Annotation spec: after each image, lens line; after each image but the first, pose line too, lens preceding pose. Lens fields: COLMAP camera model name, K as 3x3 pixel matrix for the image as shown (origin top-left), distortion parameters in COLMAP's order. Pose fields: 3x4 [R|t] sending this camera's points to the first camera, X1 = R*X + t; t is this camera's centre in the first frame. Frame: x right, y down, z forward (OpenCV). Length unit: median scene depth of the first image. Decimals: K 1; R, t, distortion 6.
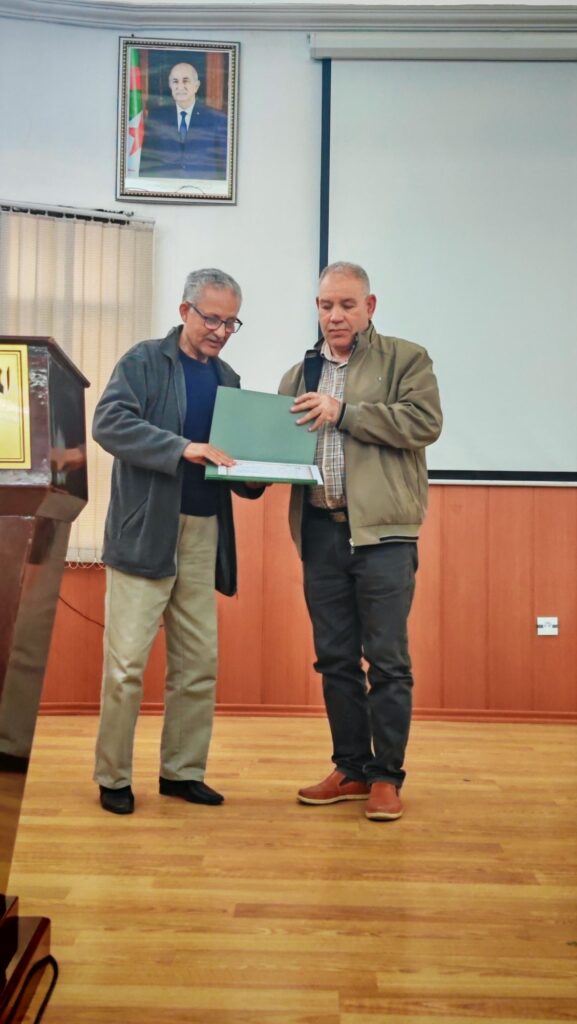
lens RADIAL K [[1111.5, 0, 284.5], [0, 1111.5, 494.1], [0, 0, 1]] dist [0.014106, -0.003283]
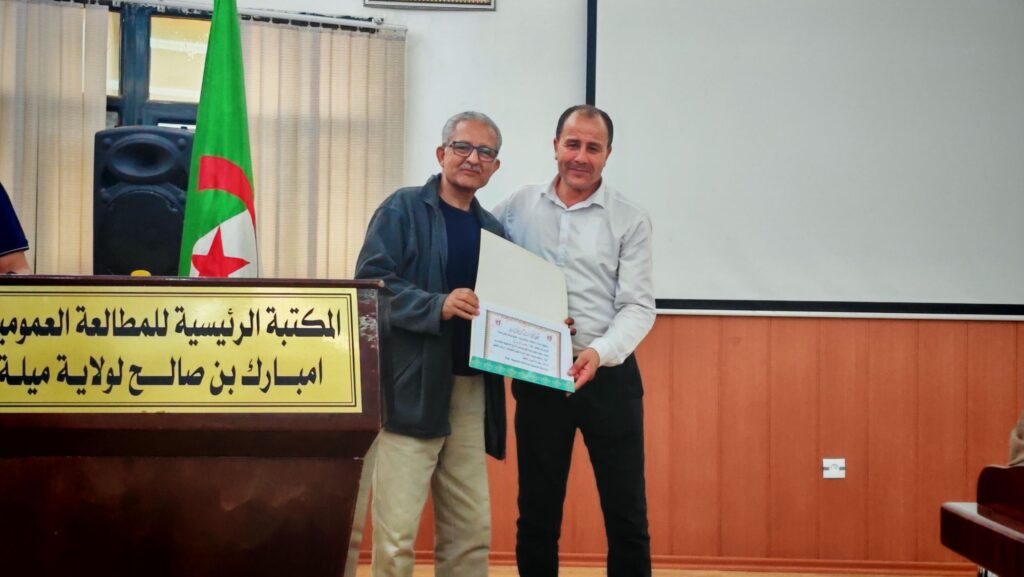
lens RADIAL K [[1258.2, 0, 519.5], [0, 1258.2, 289.9], [0, 0, 1]] dist [0.025935, -0.042752]
pose [[0.999985, -0.002846, 0.004680, -0.030896], [0.002755, 0.999807, 0.019457, -0.052941], [-0.004734, -0.019443, 0.999800, -0.046785]]
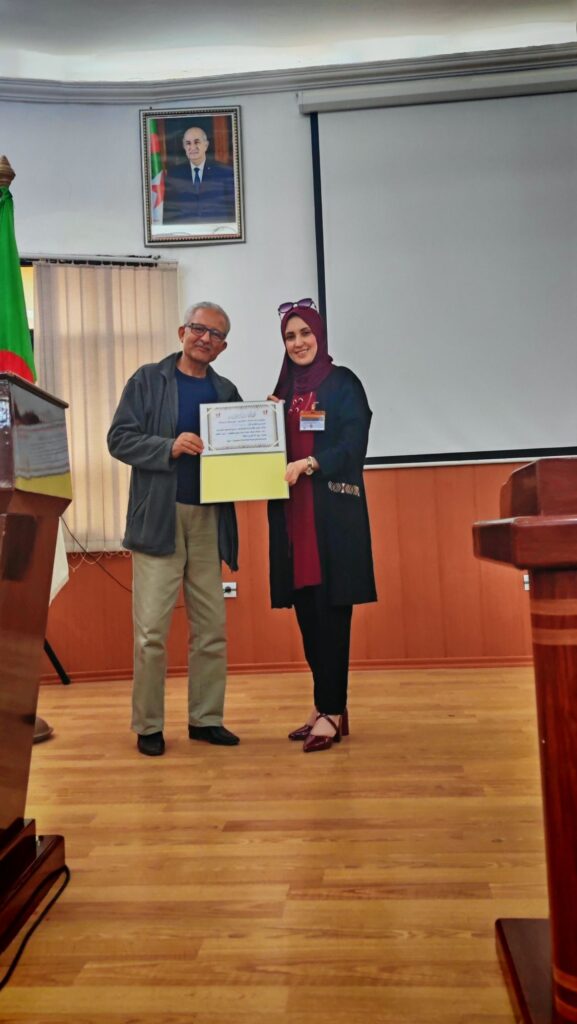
lens RADIAL K [[967.5, 0, 287.1], [0, 967.5, 481.1], [0, 0, 1]] dist [0.010454, 0.008824]
pose [[0.995533, -0.064430, -0.069012, 0.059528], [0.064107, 0.997919, -0.006888, 0.003983], [0.069312, 0.002433, 0.997592, -0.027074]]
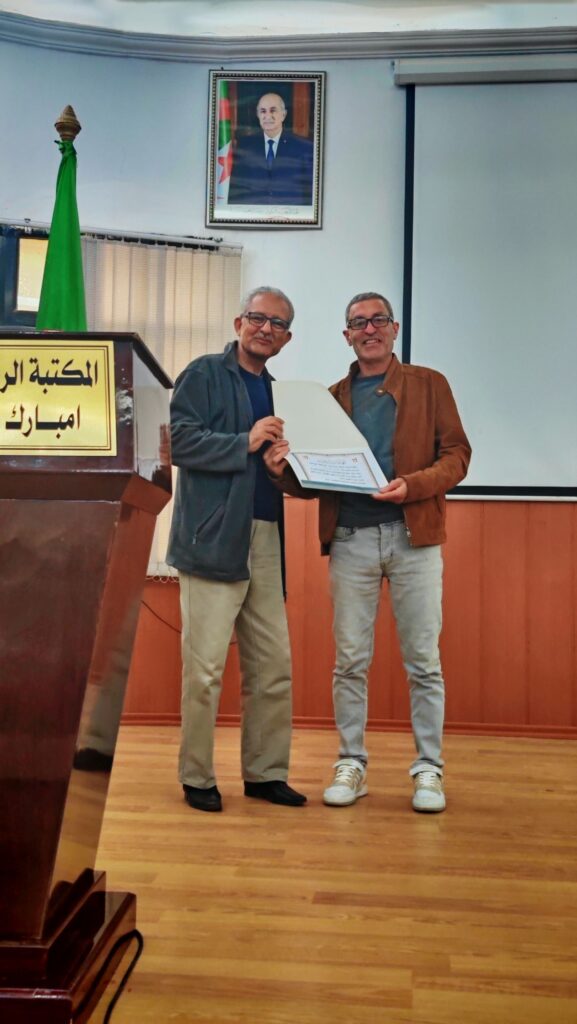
lens RADIAL K [[1104.1, 0, 284.5], [0, 1104.1, 508.7], [0, 0, 1]] dist [0.017240, -0.016481]
pose [[0.996566, -0.001090, -0.082791, 0.006644], [-0.000300, 0.999859, -0.016771, 0.015423], [0.082797, 0.016739, 0.996426, -0.013337]]
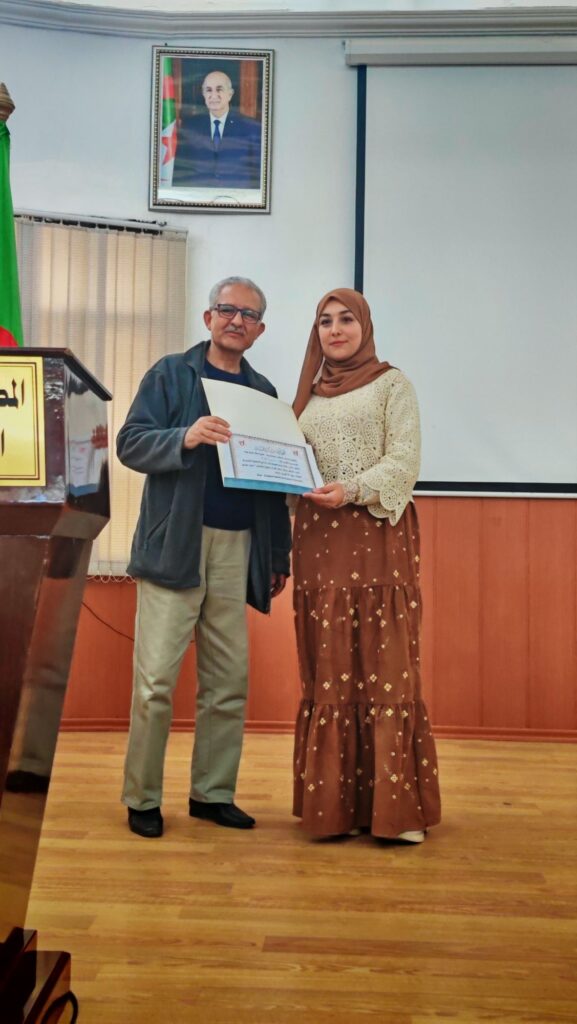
lens RADIAL K [[1111.5, 0, 284.5], [0, 1111.5, 494.1], [0, 0, 1]] dist [0.014106, -0.003283]
pose [[0.999411, -0.000616, -0.034300, 0.003128], [0.000292, 0.999955, -0.009450, -0.002317], [0.034304, 0.009435, 0.999367, 0.018388]]
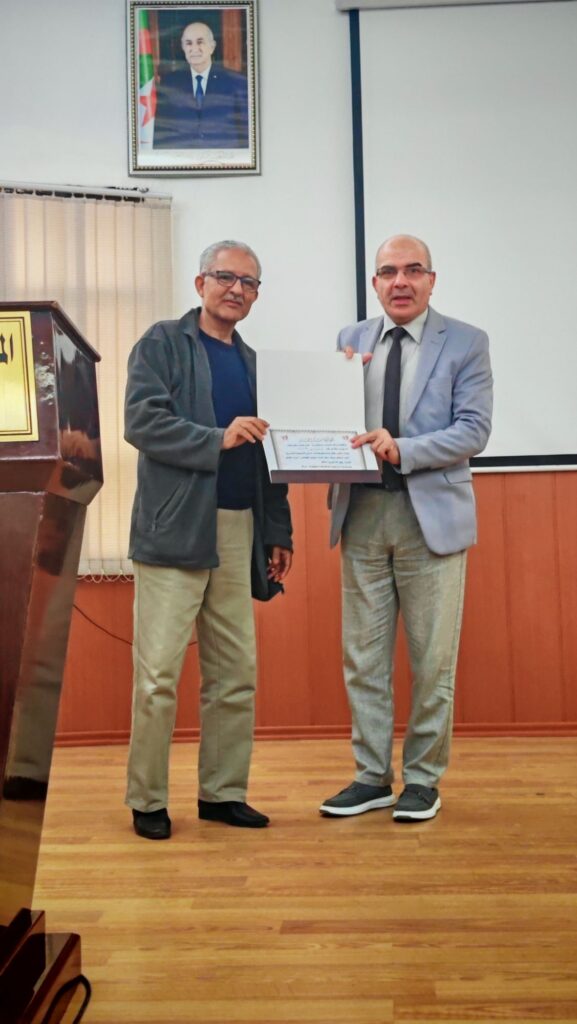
lens RADIAL K [[1258.2, 0, 299.6], [0, 1258.2, 484.2], [0, 0, 1]] dist [0.025935, -0.042752]
pose [[0.998683, -0.042133, -0.029270, 0.007945], [0.041534, 0.998921, -0.020755, 0.015582], [0.030113, 0.019512, 0.999356, -0.021555]]
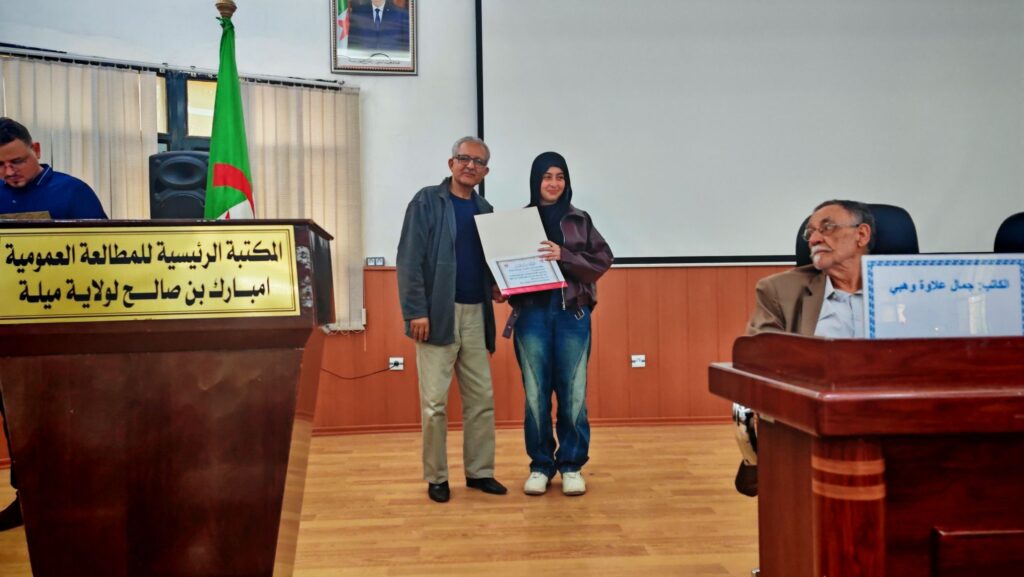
lens RADIAL K [[759.1, 0, 515.2], [0, 759.1, 291.7], [0, 0, 1]] dist [-0.006408, 0.038954]
pose [[0.995532, -0.033643, 0.088226, -0.014626], [0.029241, 0.998285, 0.050721, -0.031404], [-0.089781, -0.047915, 0.994808, 0.010919]]
